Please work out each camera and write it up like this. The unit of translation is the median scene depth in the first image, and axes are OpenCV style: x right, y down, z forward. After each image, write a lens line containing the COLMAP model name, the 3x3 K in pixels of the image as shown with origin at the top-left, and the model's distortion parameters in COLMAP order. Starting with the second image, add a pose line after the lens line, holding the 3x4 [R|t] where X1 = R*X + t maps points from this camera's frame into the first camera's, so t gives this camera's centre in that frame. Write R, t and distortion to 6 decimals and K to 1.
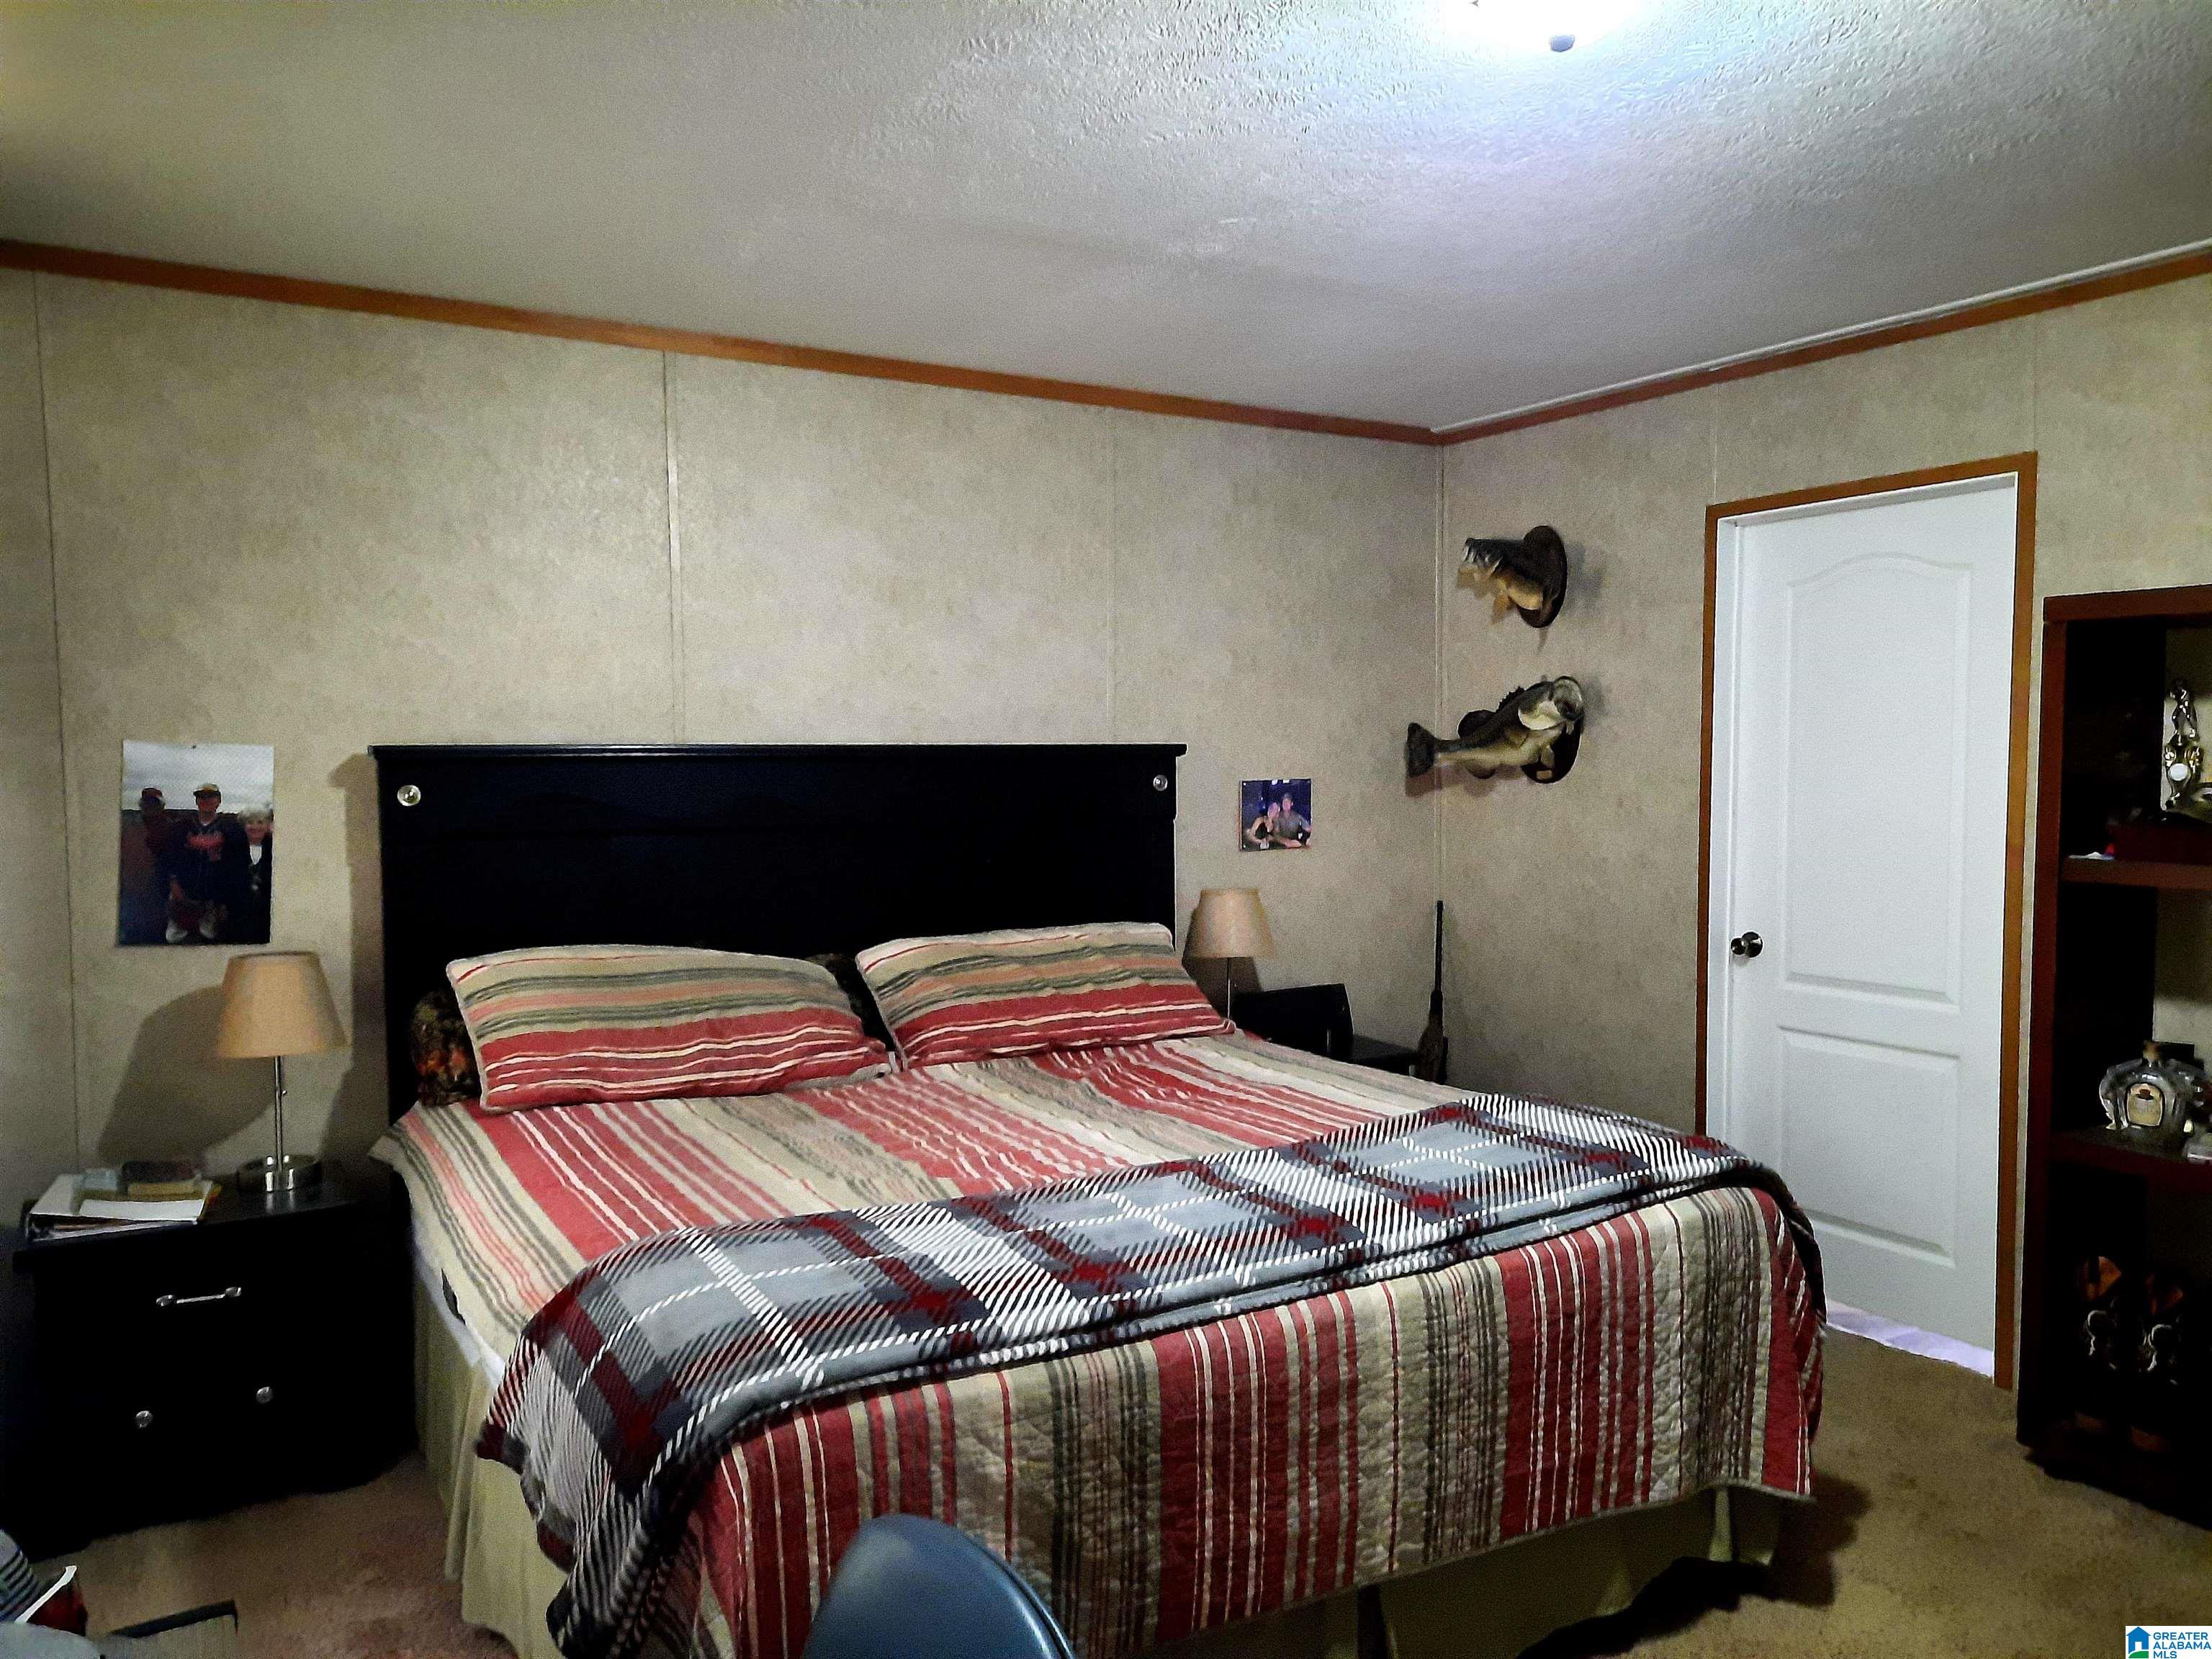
lens RADIAL K [[1599.6, 0, 1106.0], [0, 1599.6, 829.5], [0, 0, 1]] dist [0.071883, -0.083290]
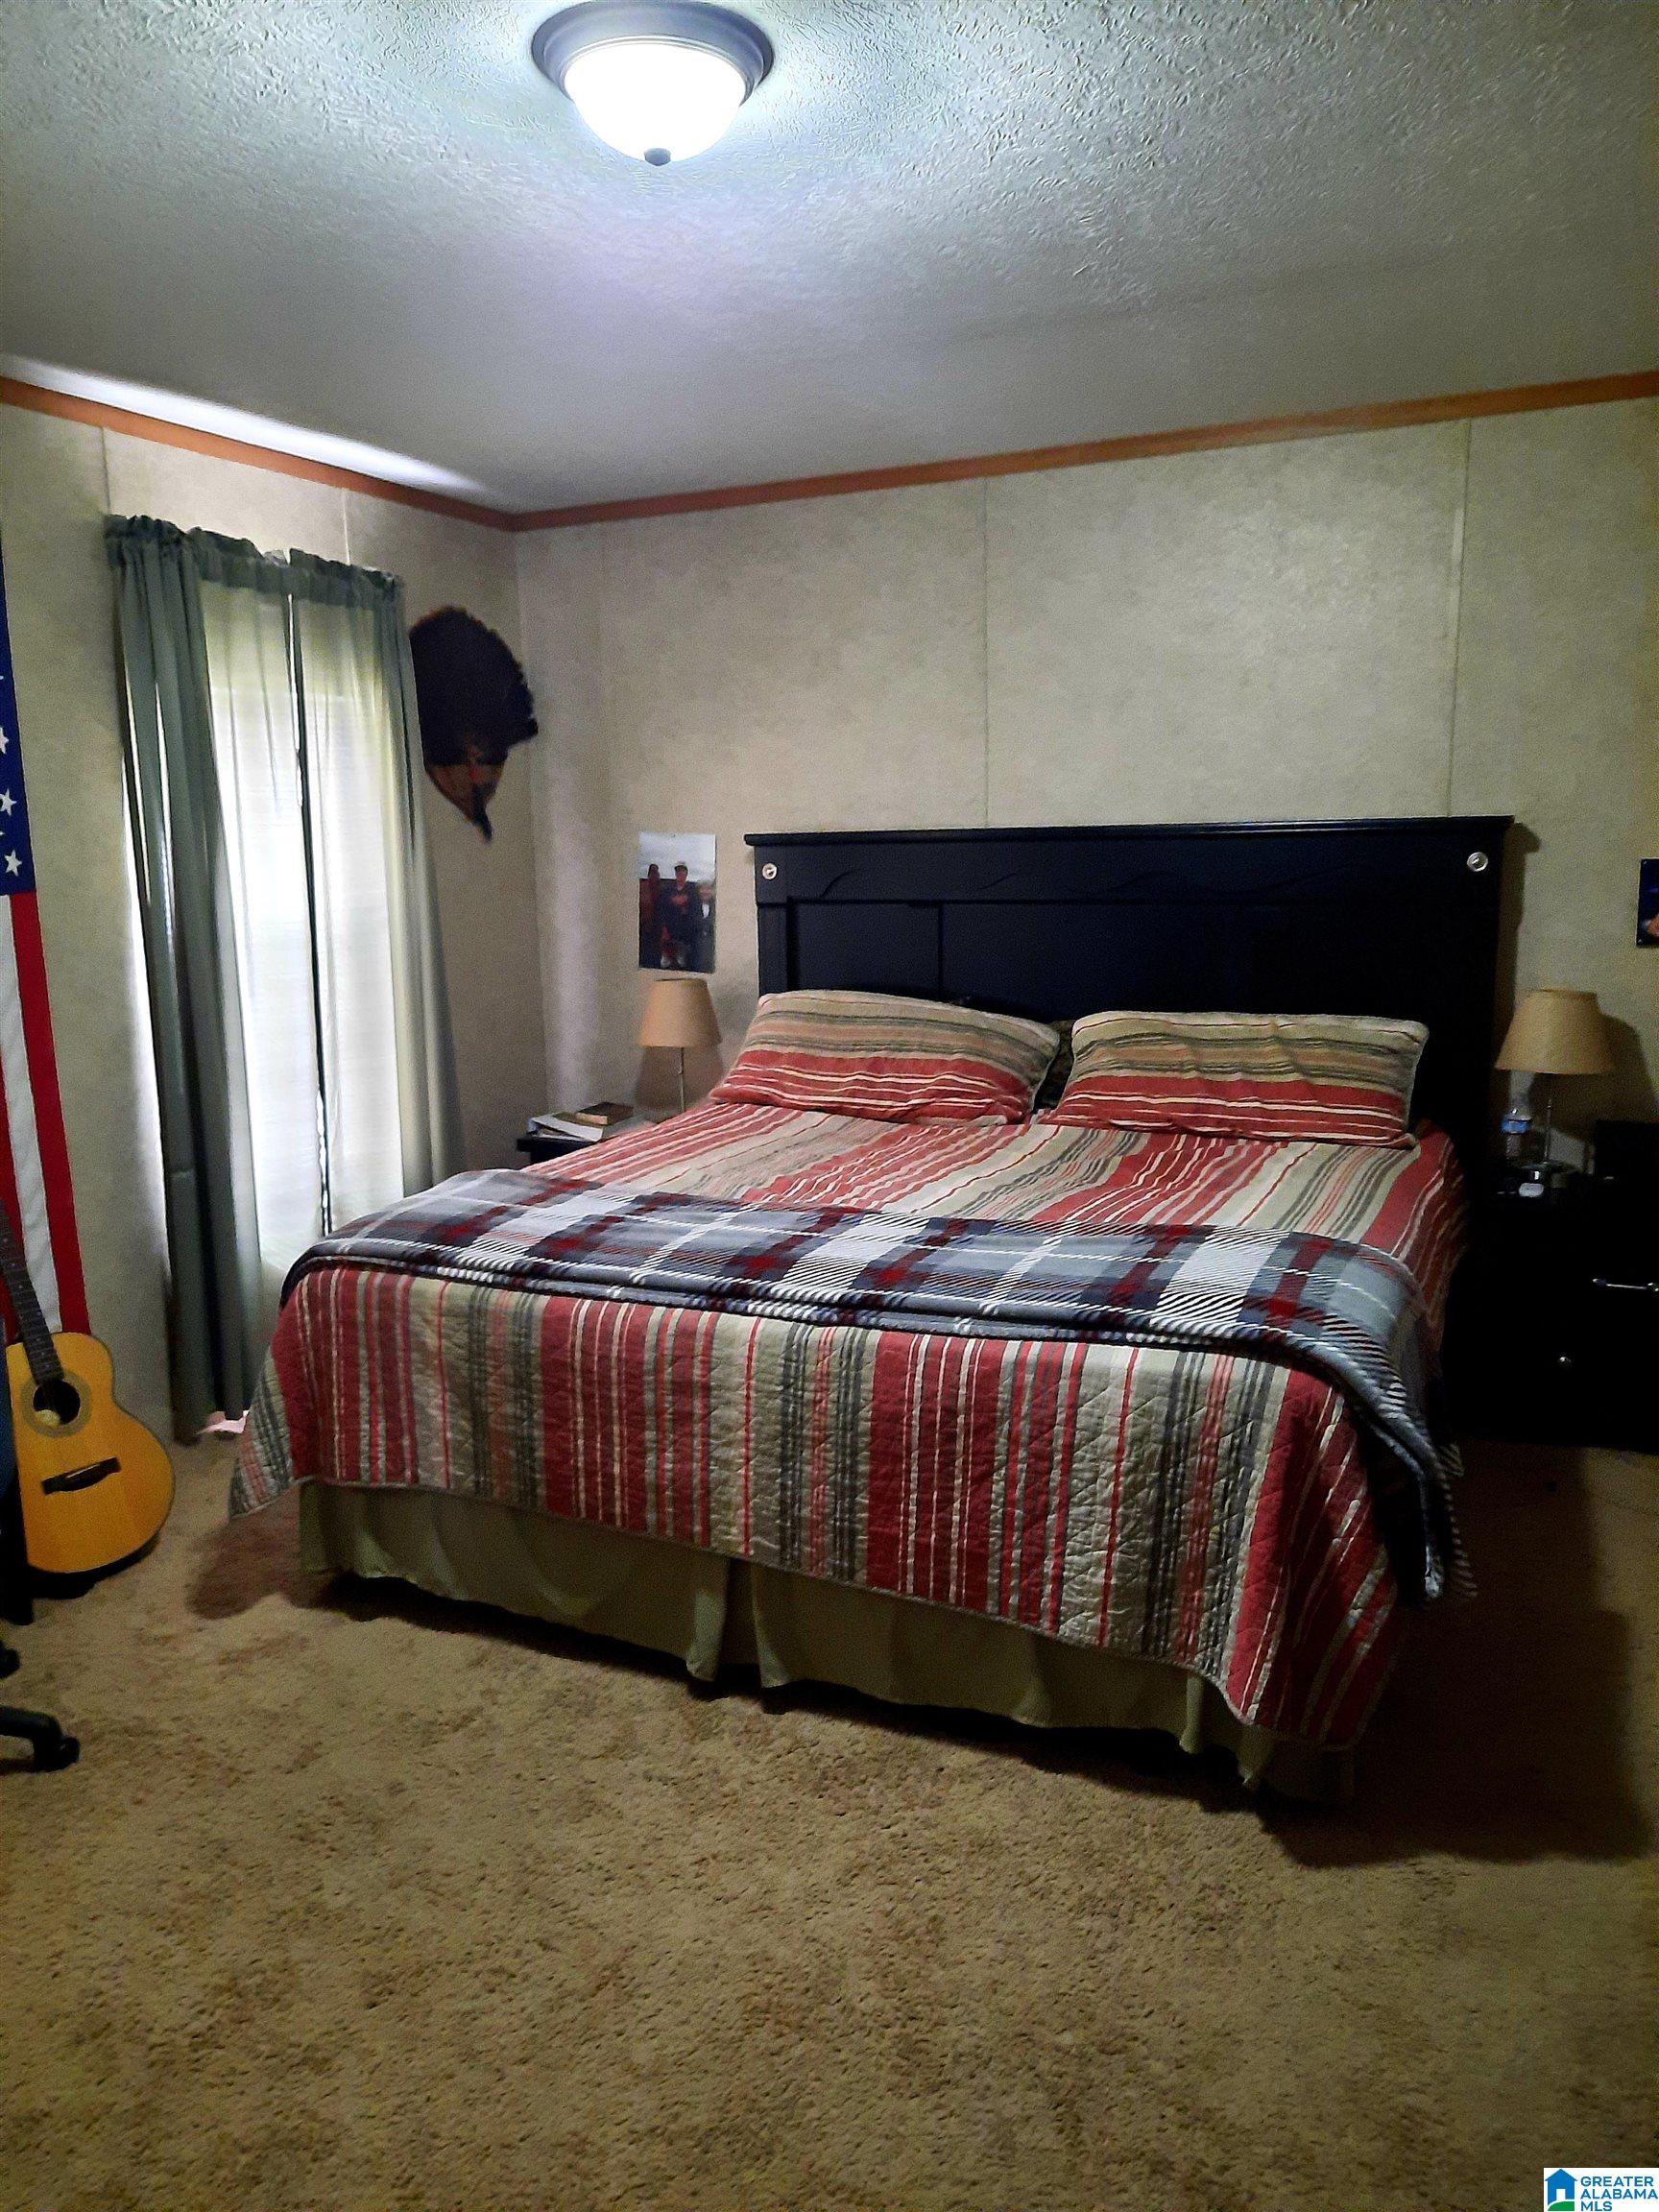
lens RADIAL K [[1599.6, 0, 829.5], [0, 1599.6, 1106.0], [0, 0, 1]] dist [0.071883, -0.083290]
pose [[0.561902, 0.133653, -0.816335, 1.072615], [-0.023277, 0.989025, 0.145905, -0.034254], [0.826877, -0.062982, 0.558846, 0.399754]]
